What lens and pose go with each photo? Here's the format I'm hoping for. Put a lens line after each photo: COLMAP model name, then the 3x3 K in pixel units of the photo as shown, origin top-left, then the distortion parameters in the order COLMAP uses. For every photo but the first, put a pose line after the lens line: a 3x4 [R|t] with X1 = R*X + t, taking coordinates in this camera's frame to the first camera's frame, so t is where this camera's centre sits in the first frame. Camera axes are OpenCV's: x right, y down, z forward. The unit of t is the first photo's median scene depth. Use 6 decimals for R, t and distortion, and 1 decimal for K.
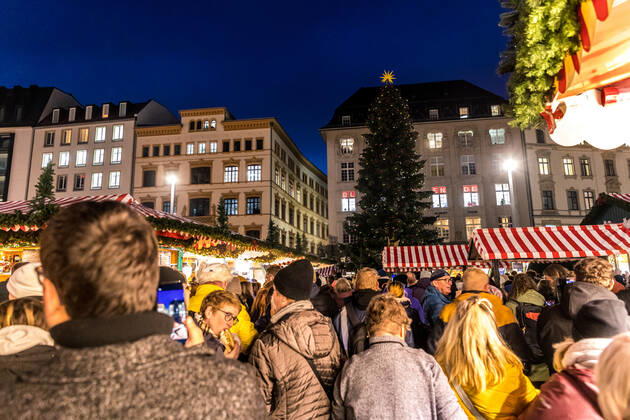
lens RADIAL K [[417.0, 0, 315.0], [0, 417.0, 210.0], [0, 0, 1]] dist [-0.004292, 0.002676]
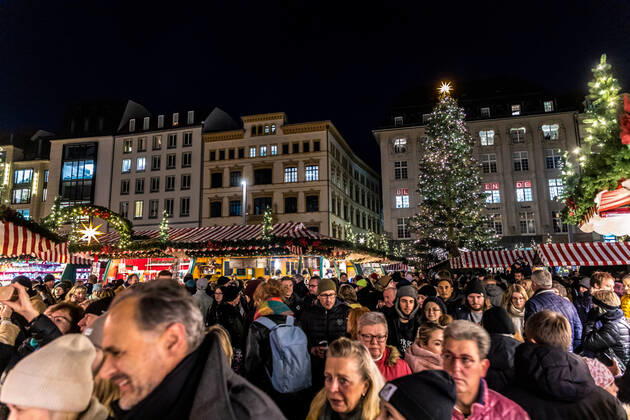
lens RADIAL K [[417.0, 0, 315.0], [0, 417.0, 210.0], [0, 0, 1]] dist [-0.004292, 0.002676]
pose [[0.994707, -0.014185, -0.101767, -0.030577], [0.016205, 0.999687, 0.019050, -0.014412], [0.101465, -0.020598, 0.994626, -0.066053]]
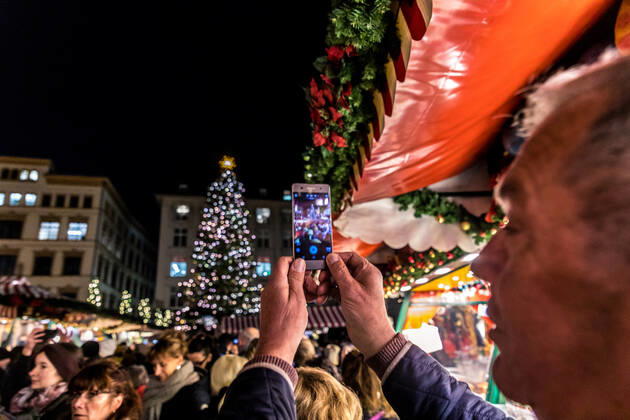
lens RADIAL K [[402.7, 0, 315.0], [0, 402.7, 210.0], [0, 0, 1]] dist [-0.004044, 0.000343]
pose [[0.912600, 0.099033, 0.396679, -0.019740], [-0.037238, 0.986322, -0.160571, -0.009590], [-0.407155, 0.131765, 0.903805, -0.054833]]
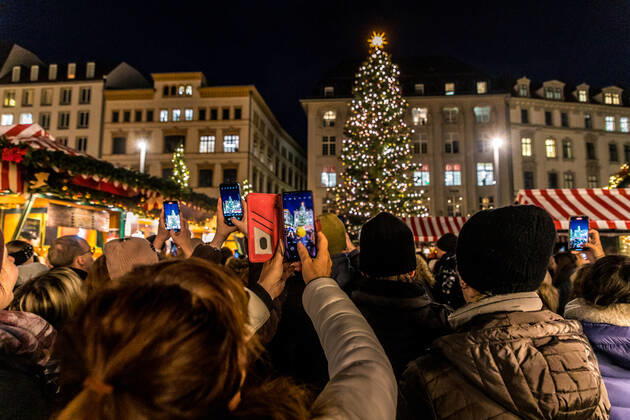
lens RADIAL K [[413.9, 0, 315.0], [0, 413.9, 210.0], [0, 0, 1]] dist [-0.000707, 0.001803]
pose [[0.998082, 0.027743, 0.055341, -0.002908], [-0.030710, 0.998095, 0.053512, 0.006490], [-0.053751, -0.055109, 0.997033, 0.034925]]
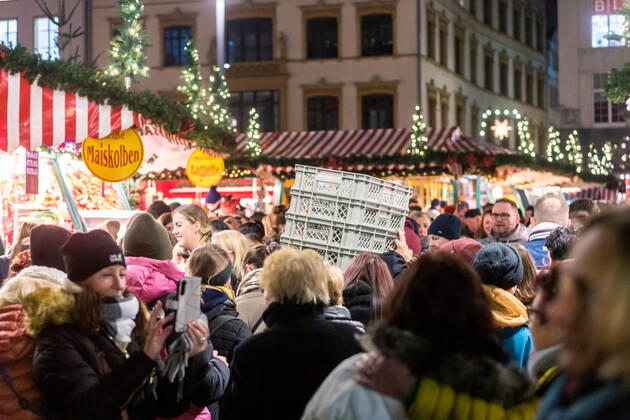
lens RADIAL K [[1240.4, 0, 315.0], [0, 1240.4, 210.0], [0, 0, 1]] dist [-0.021442, -0.024089]
pose [[0.992369, 0.003082, -0.123268, -0.053187], [0.017490, 0.986062, 0.165459, -0.042998], [0.122059, -0.166352, 0.978483, -0.251038]]
